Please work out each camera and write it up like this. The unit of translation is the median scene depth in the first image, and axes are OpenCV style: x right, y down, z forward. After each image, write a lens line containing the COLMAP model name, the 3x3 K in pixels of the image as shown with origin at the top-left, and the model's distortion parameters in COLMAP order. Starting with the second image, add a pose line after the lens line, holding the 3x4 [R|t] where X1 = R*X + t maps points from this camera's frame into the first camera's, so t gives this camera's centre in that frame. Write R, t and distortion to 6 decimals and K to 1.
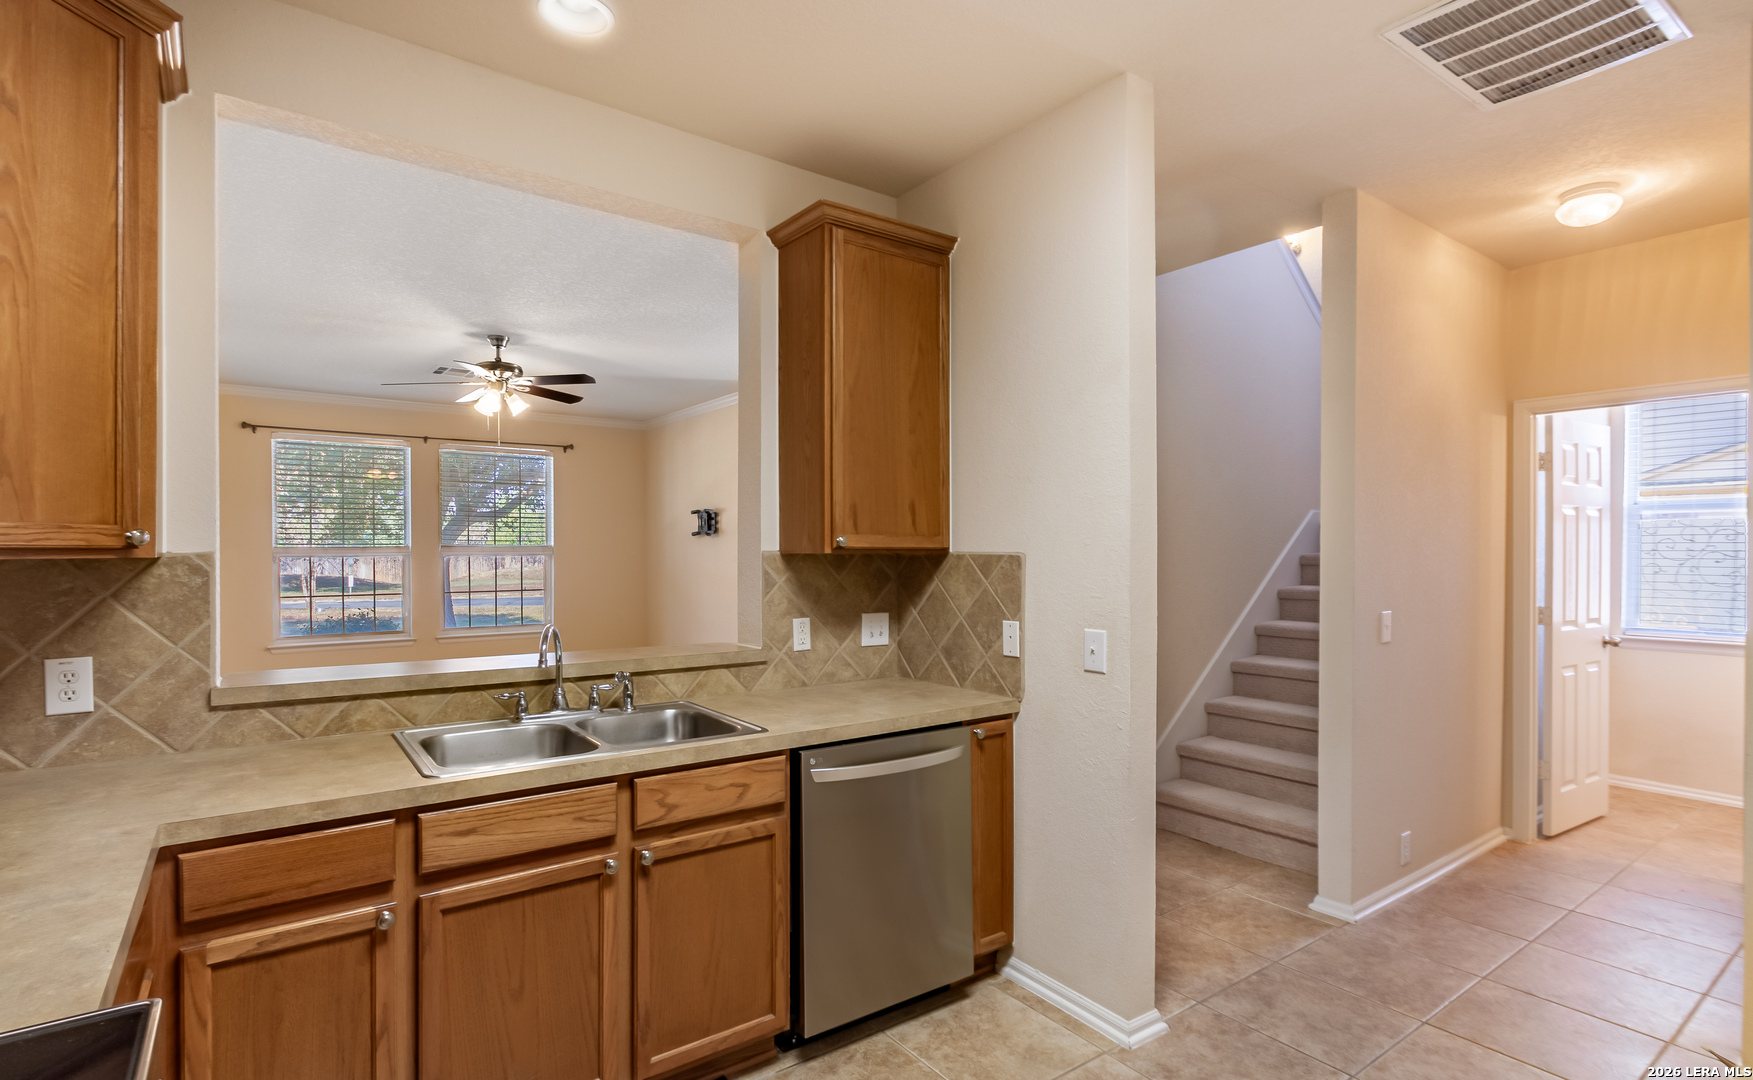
lens RADIAL K [[861.3, 0, 855.7], [0, 861.3, 559.6], [0, 0, 1]] dist [-0.001860, -0.000046]
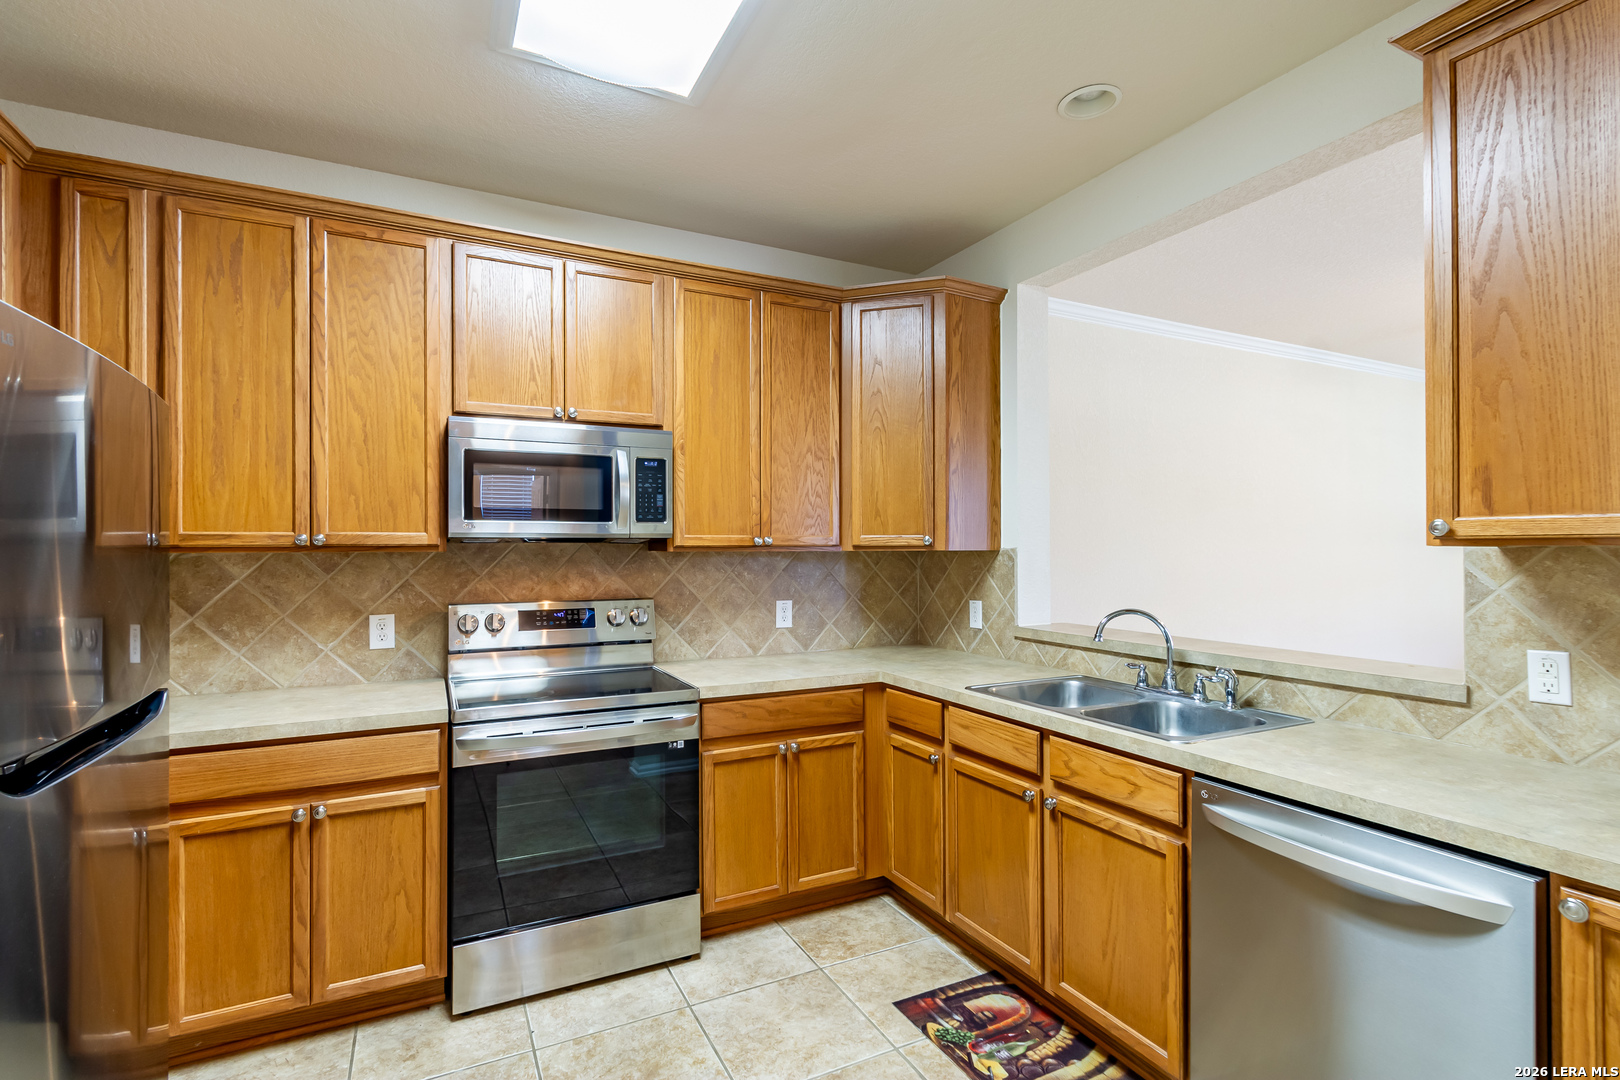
lens RADIAL K [[749.5, 0, 788.0], [0, 749.5, 548.0], [0, 0, 1]] dist [0.010065, -0.000297]
pose [[-0.165275, -0.001891, -0.986246, 0.761637], [-0.006441, 0.999979, -0.000838, -0.003330], [0.986226, 0.006214, -0.165284, 0.735072]]
